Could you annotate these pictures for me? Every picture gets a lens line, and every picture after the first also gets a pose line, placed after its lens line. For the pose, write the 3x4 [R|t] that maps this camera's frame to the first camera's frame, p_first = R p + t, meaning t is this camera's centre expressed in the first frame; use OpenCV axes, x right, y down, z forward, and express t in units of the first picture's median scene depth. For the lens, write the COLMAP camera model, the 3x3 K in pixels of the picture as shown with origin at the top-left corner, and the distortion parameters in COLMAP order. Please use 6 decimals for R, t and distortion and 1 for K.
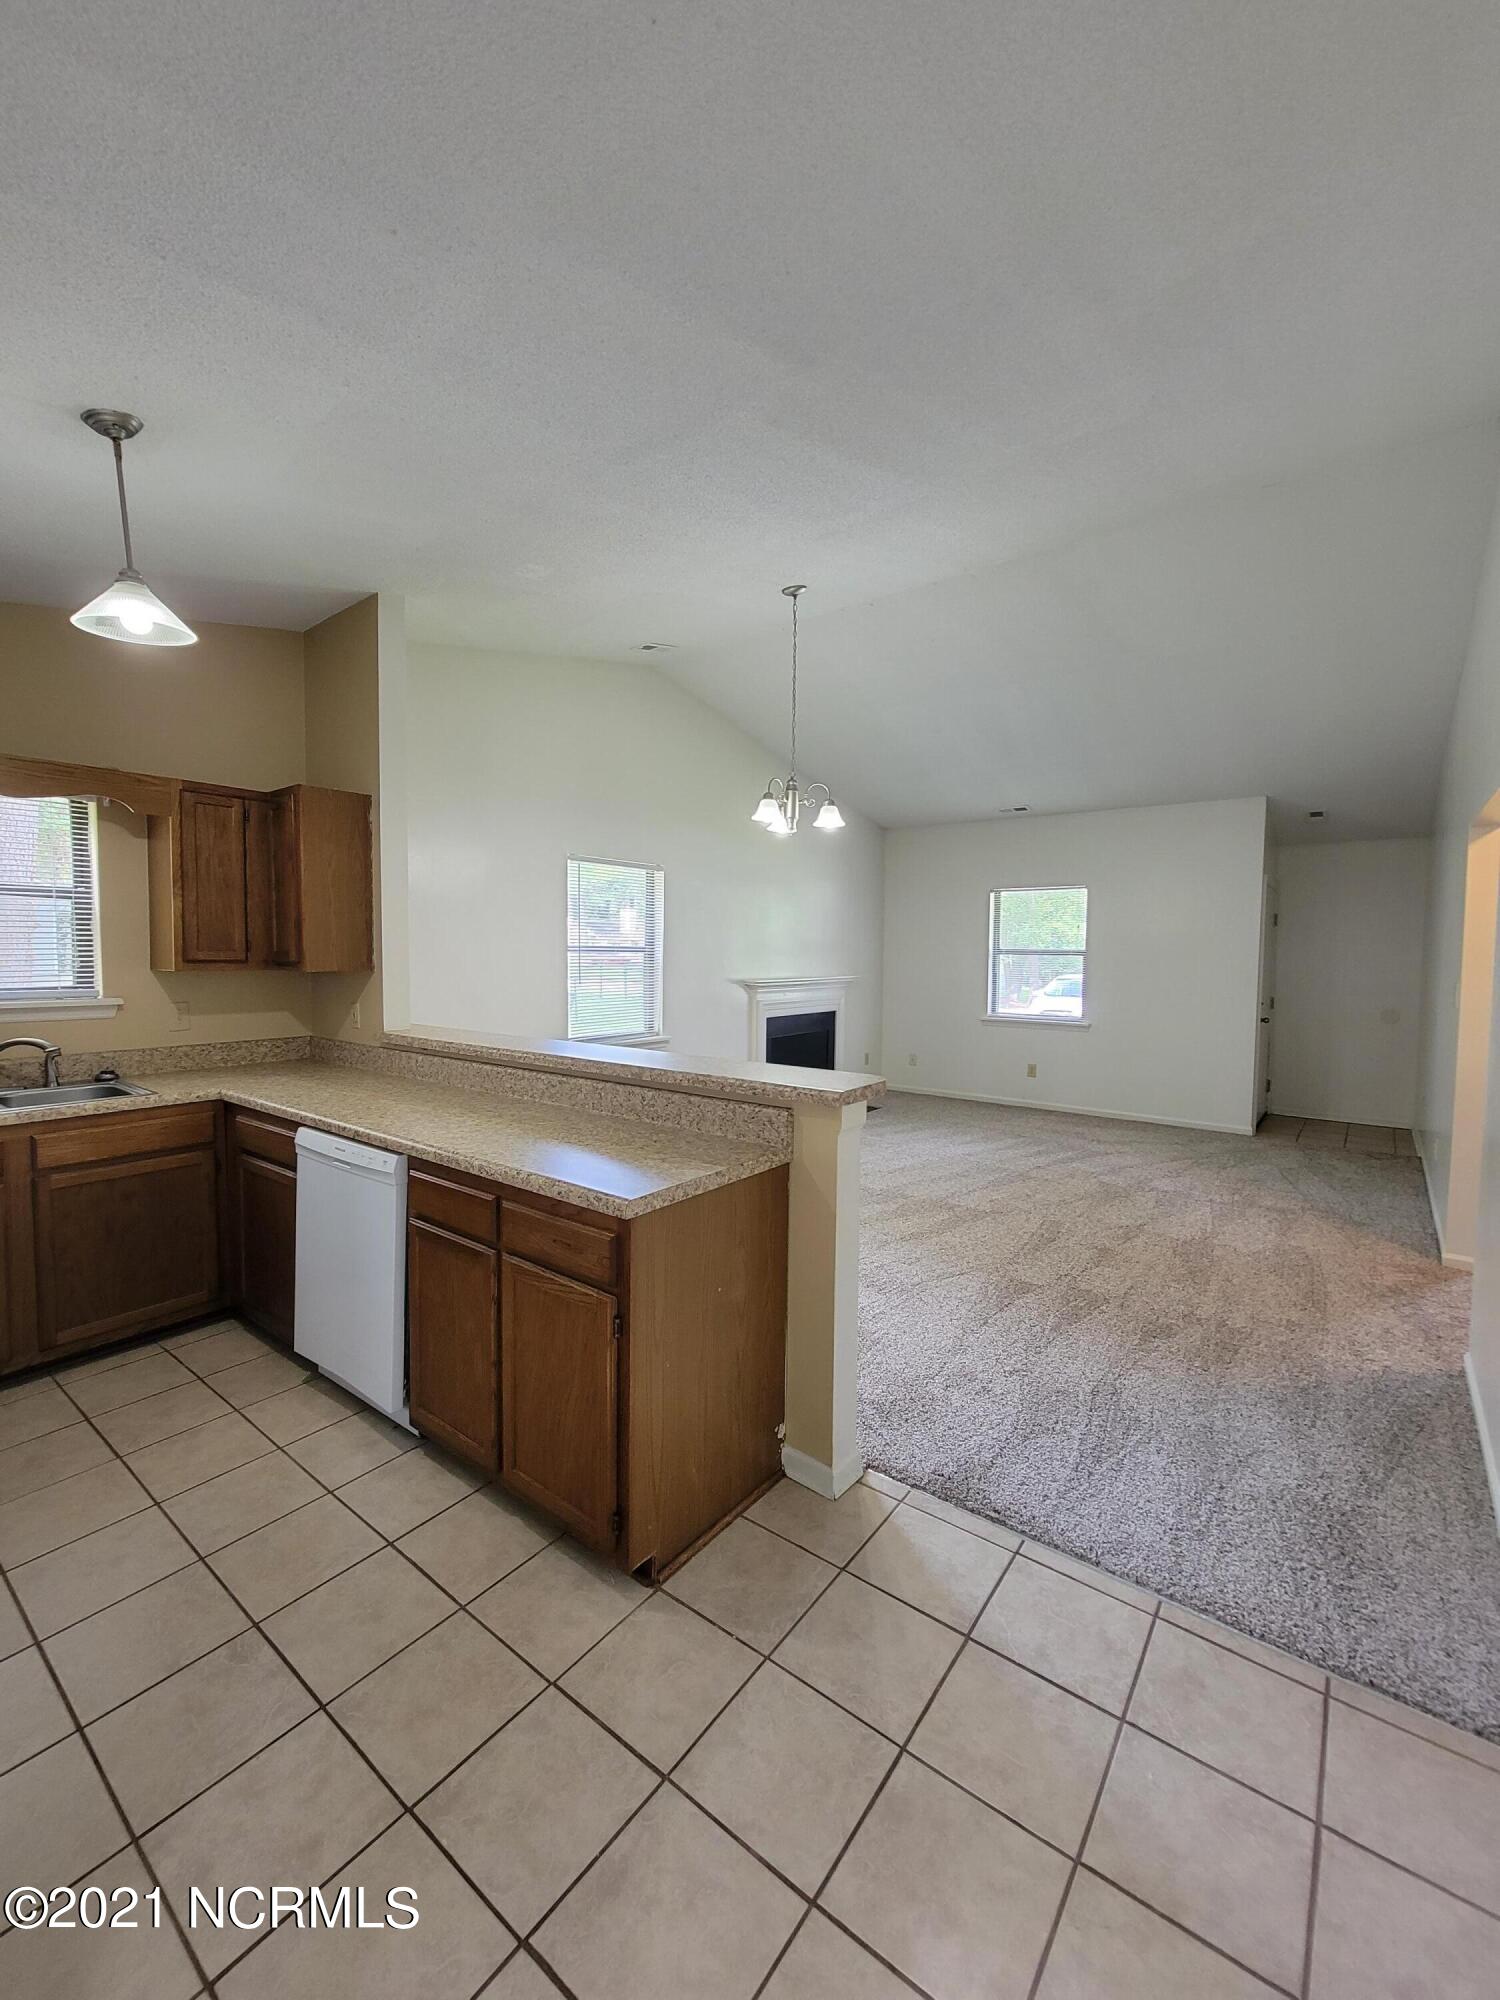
lens RADIAL K [[815.7, 0, 735.6], [0, 815.7, 992.5], [0, 0, 1]] dist [-0.002699, 0.000312]
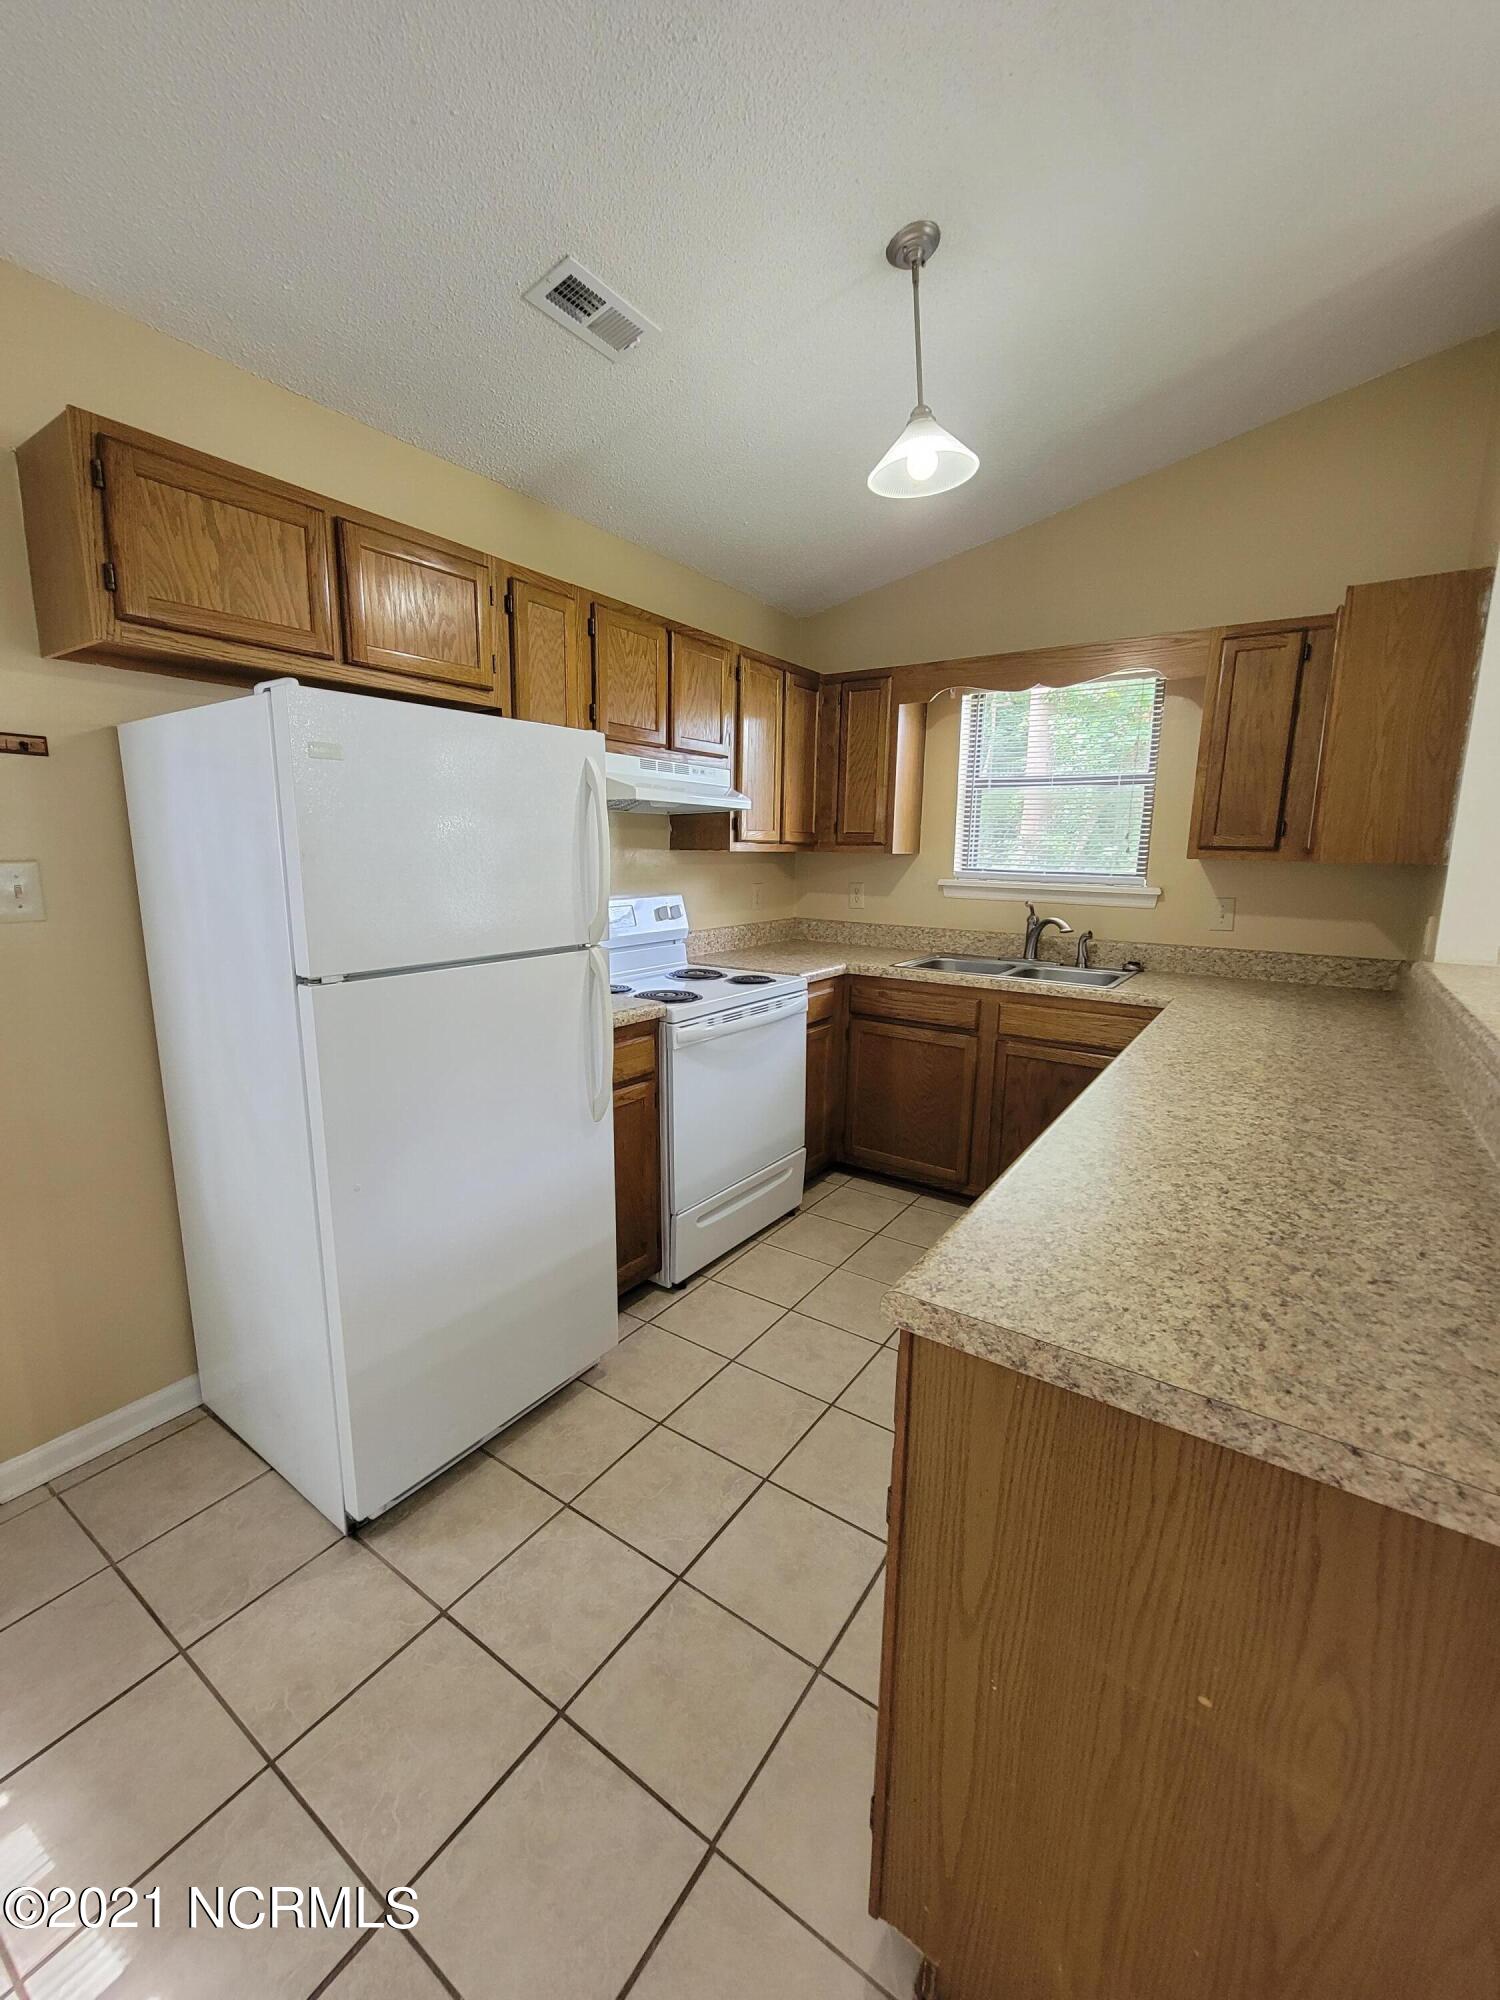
lens RADIAL K [[815.7, 0, 735.6], [0, 815.7, 992.5], [0, 0, 1]] dist [-0.002699, 0.000312]
pose [[0.055899, 0.169479, -0.983947, 0.175711], [-0.066131, 0.983953, 0.165723, 0.001890], [0.996244, 0.055806, 0.066210, 0.476070]]
